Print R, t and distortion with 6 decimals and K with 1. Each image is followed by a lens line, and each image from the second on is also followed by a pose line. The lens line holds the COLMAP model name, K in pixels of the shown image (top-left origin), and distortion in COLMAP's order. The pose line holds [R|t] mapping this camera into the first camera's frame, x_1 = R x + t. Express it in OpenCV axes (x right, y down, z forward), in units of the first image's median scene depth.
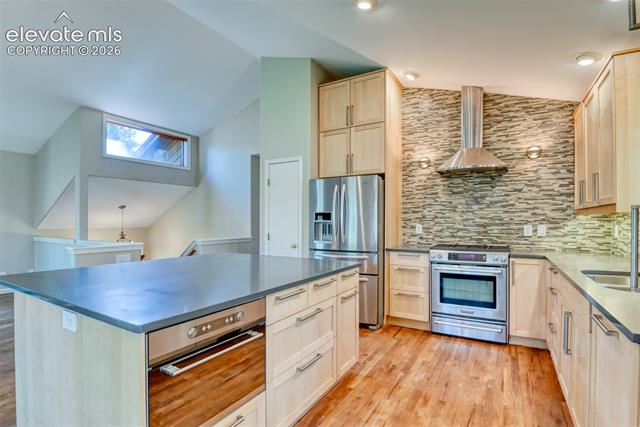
lens RADIAL K [[314.2, 0, 328.3], [0, 314.2, 222.3], [0, 0, 1]] dist [-0.027943, -0.001387]
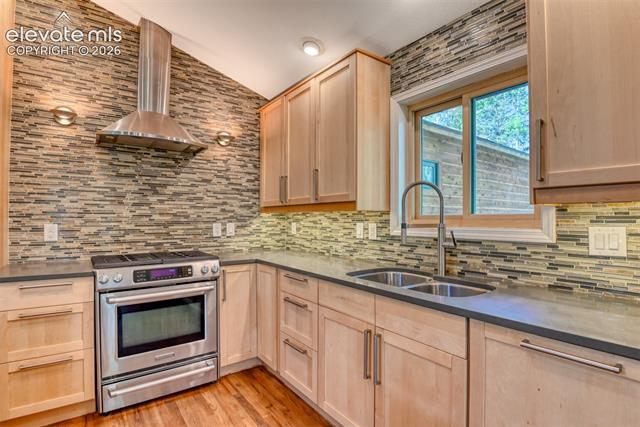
lens RADIAL K [[314.2, 0, 319.4], [0, 314.2, 216.3], [0, 0, 1]] dist [-0.027943, -0.001387]
pose [[0.401801, 0.009486, 0.915678, -0.019864], [0.002100, 0.999934, -0.011281, -0.000256], [-0.915724, 0.006455, 0.401755, 0.397476]]
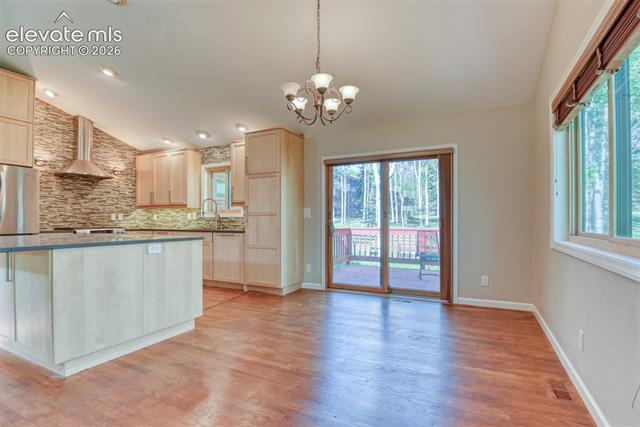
lens RADIAL K [[314.2, 0, 329.9], [0, 314.2, 222.0], [0, 0, 1]] dist [-0.027943, -0.001387]
pose [[-0.098283, -0.003943, 0.995151, -1.107195], [0.005525, 0.999975, 0.004508, 0.051027], [-0.995143, 0.005941, -0.098259, 0.003483]]
